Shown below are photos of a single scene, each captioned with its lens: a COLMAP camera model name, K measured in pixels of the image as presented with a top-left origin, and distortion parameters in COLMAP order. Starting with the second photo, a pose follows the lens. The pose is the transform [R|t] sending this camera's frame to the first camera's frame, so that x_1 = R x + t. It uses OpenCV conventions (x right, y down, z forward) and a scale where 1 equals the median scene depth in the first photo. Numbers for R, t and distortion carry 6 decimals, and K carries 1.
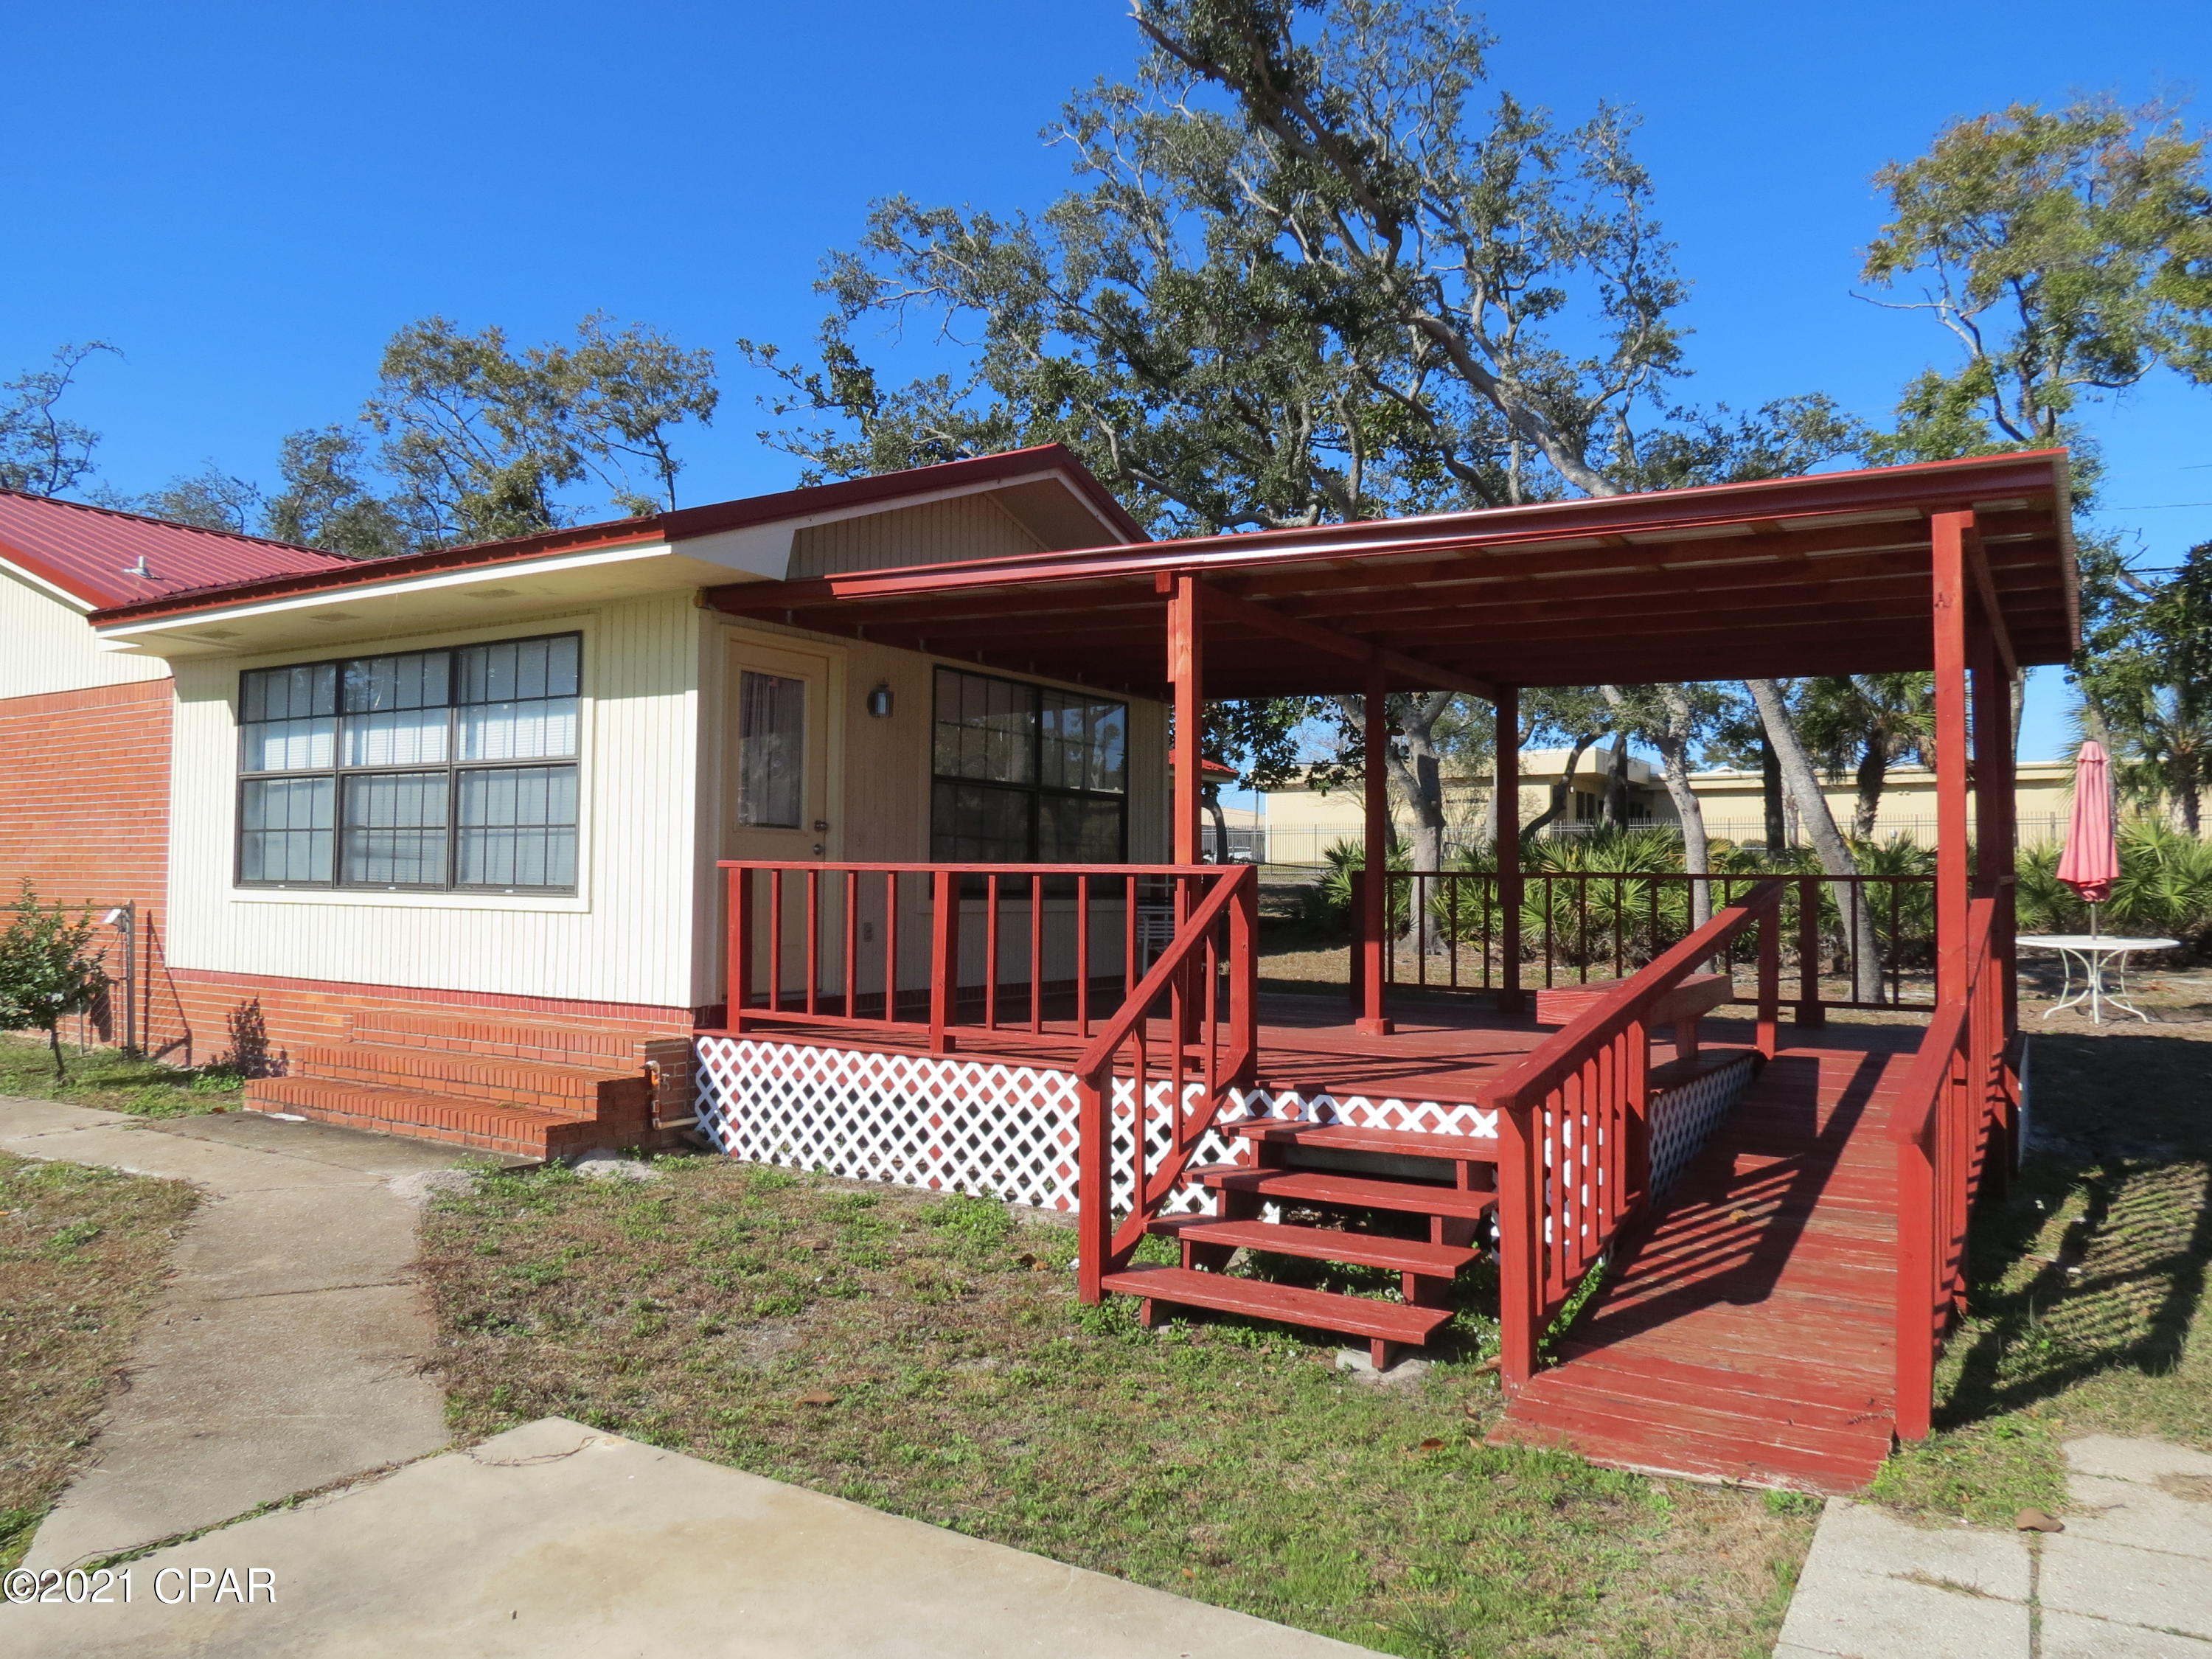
lens RADIAL K [[1572.1, 0, 1089.3], [0, 1572.1, 836.7], [0, 0, 1]] dist [-0.008305, 0.004695]
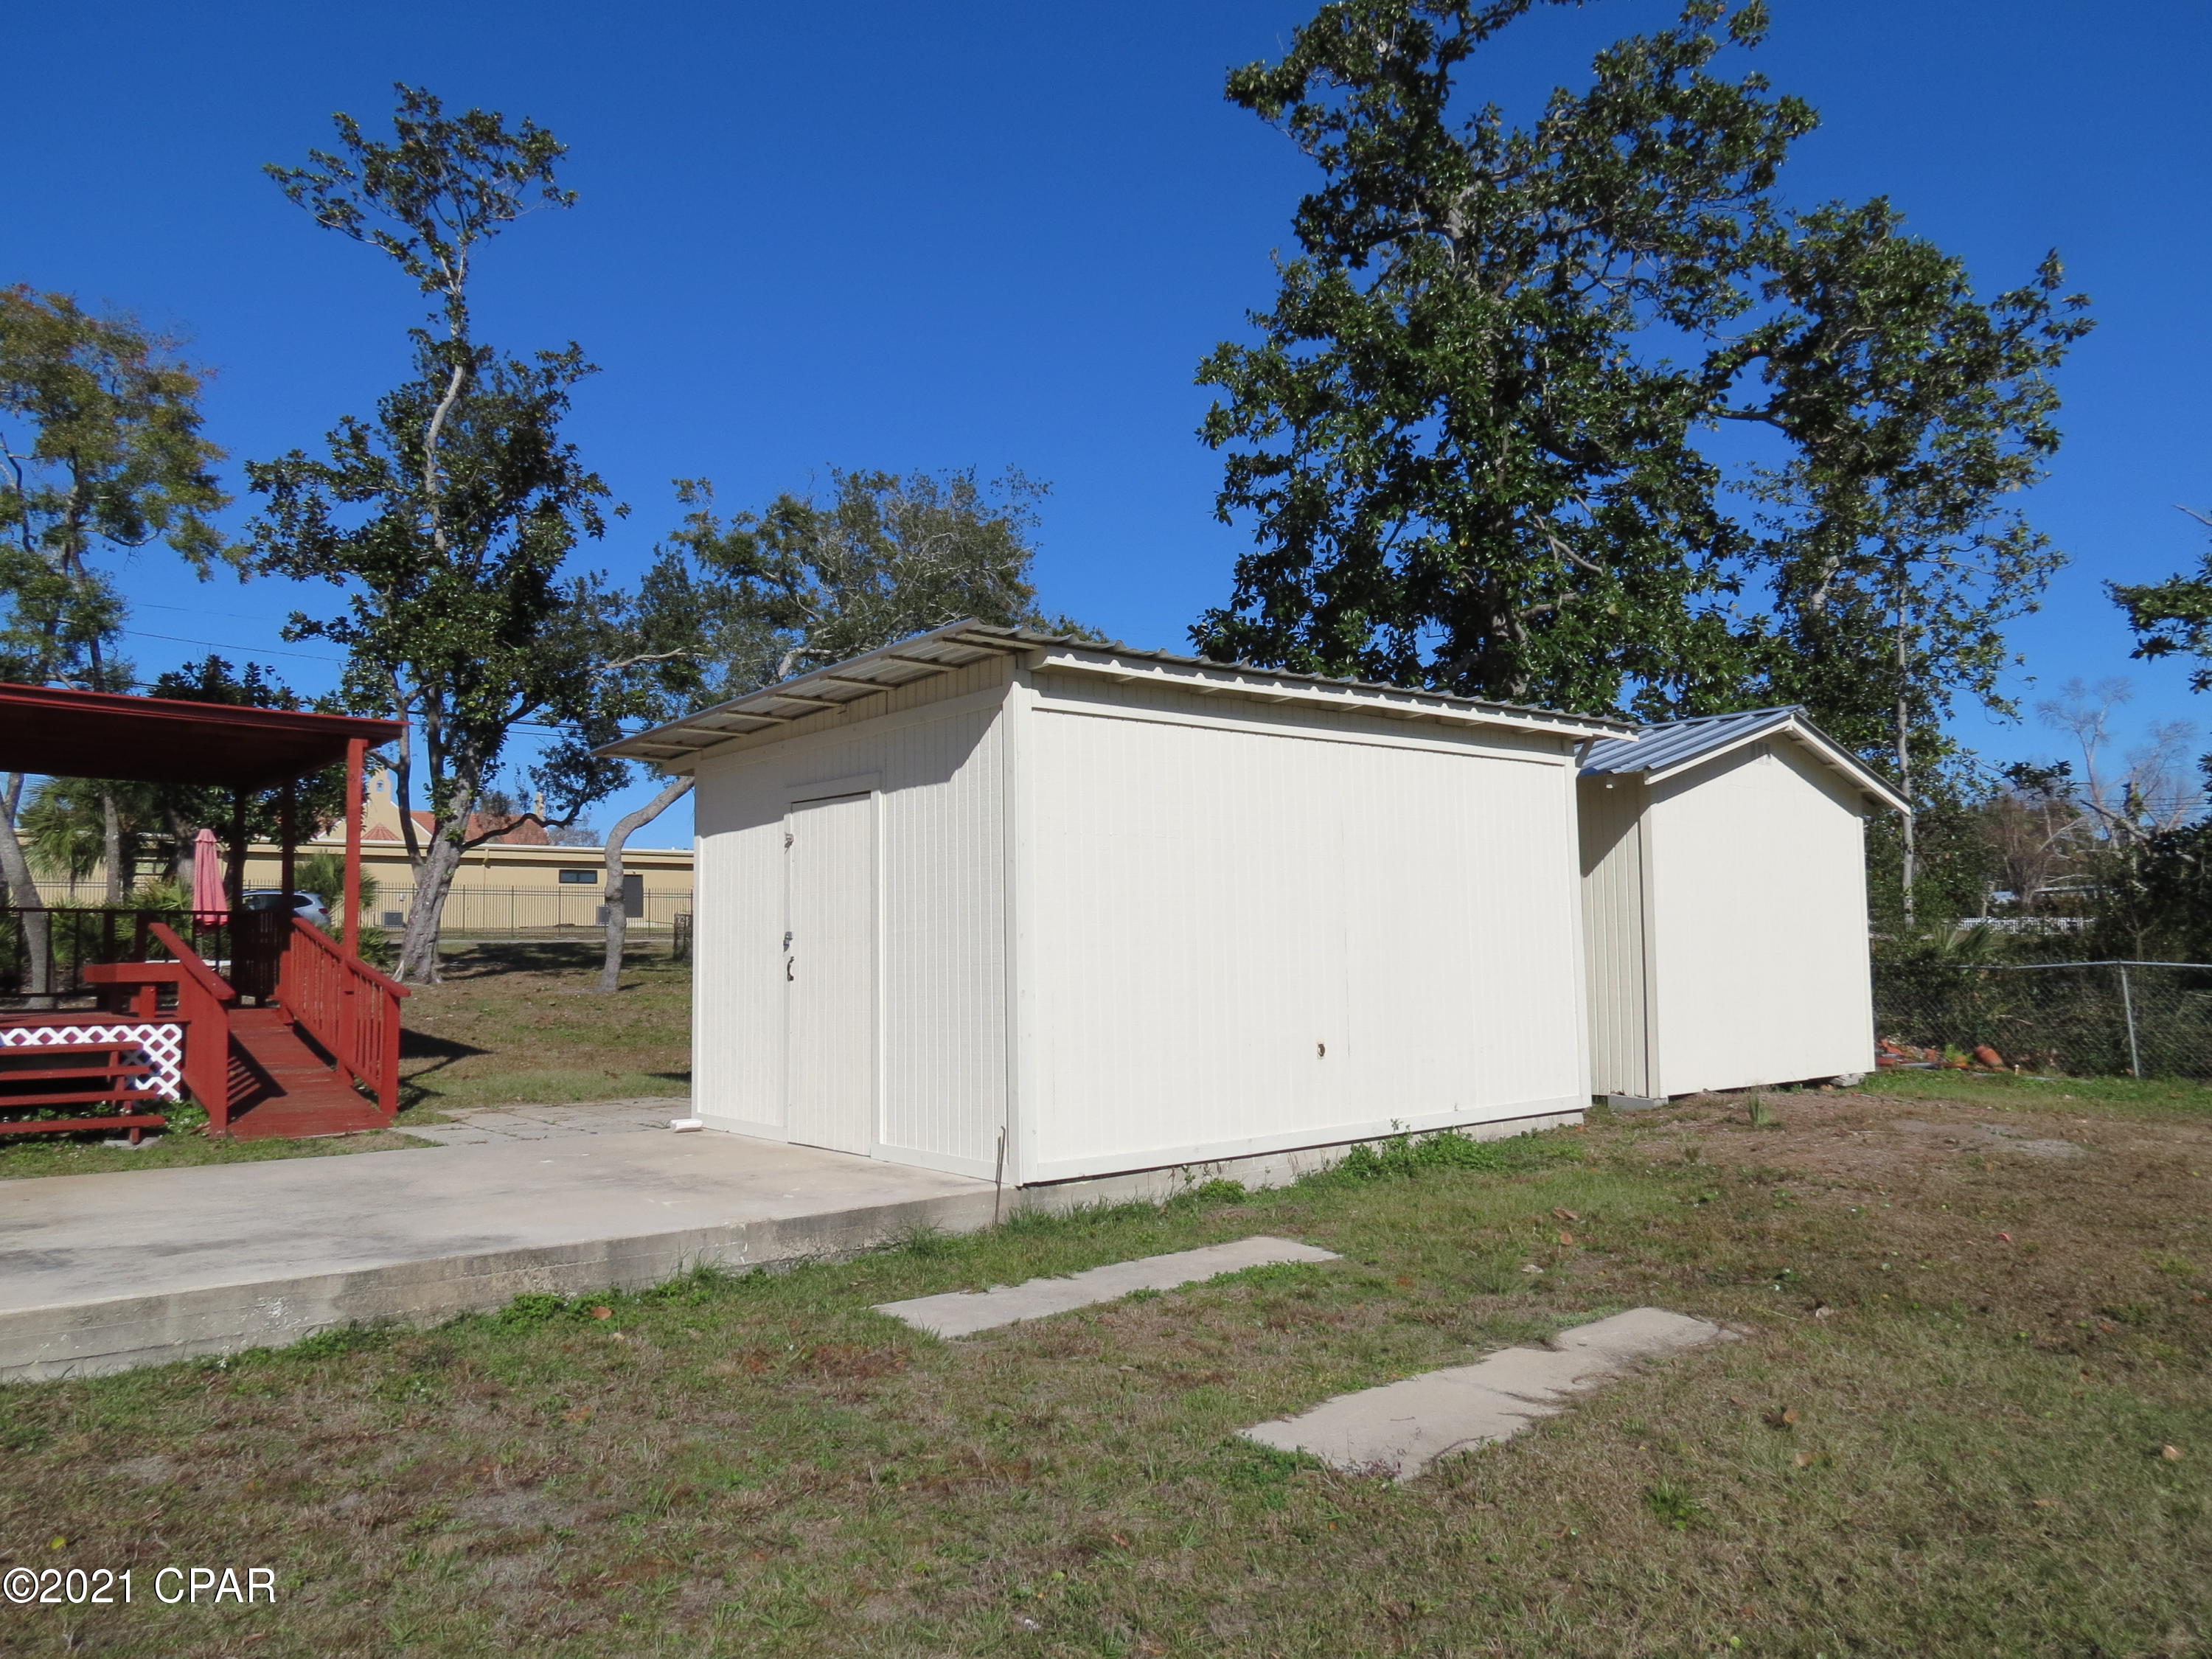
lens RADIAL K [[1613.0, 0, 1101.8], [0, 1613.0, 840.7], [0, 0, 1]] dist [0.002557, 0.002567]
pose [[0.326284, 0.050882, 0.943901, -0.653392], [-0.013951, 0.998701, -0.049014, 0.019607], [-0.945169, 0.002824, 0.326570, -0.381427]]
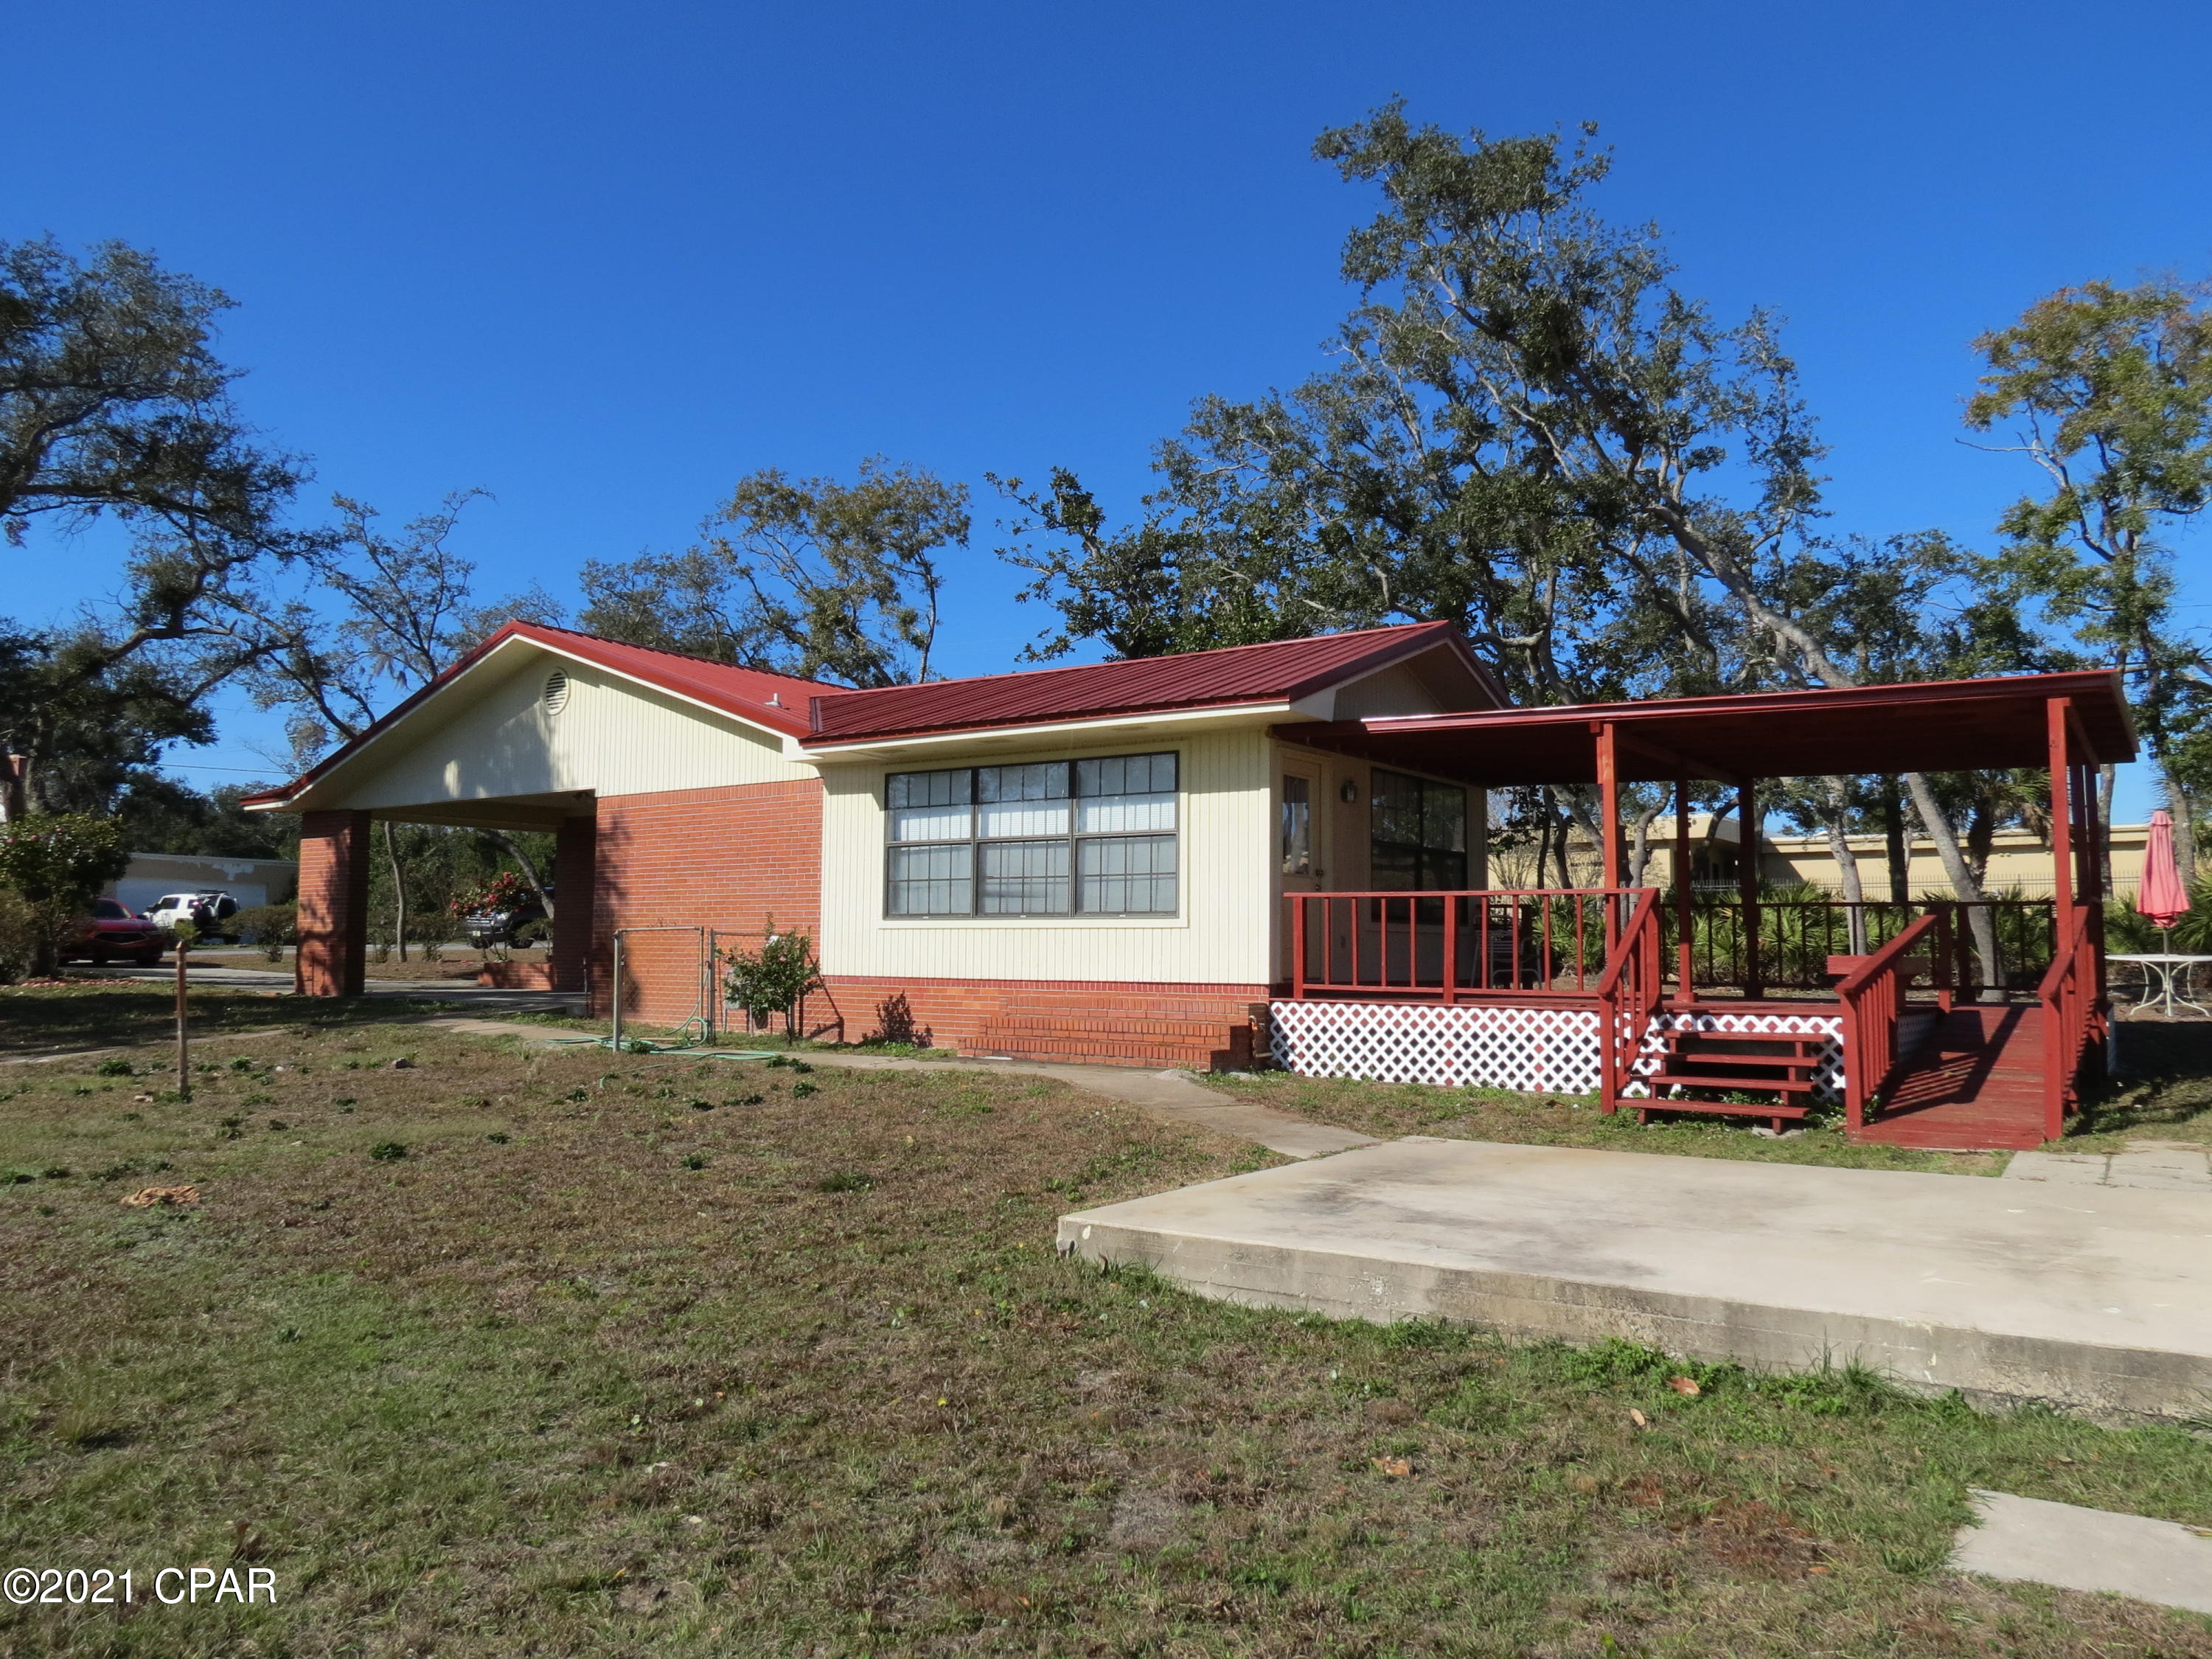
lens RADIAL K [[1613.0, 0, 1101.8], [0, 1613.0, 840.7], [0, 0, 1]] dist [0.002557, 0.002567]
pose [[0.999575, -0.007080, -0.028263, -0.288099], [0.005879, 0.999085, -0.042366, 0.023623], [0.028537, 0.042182, 0.998702, -0.511440]]
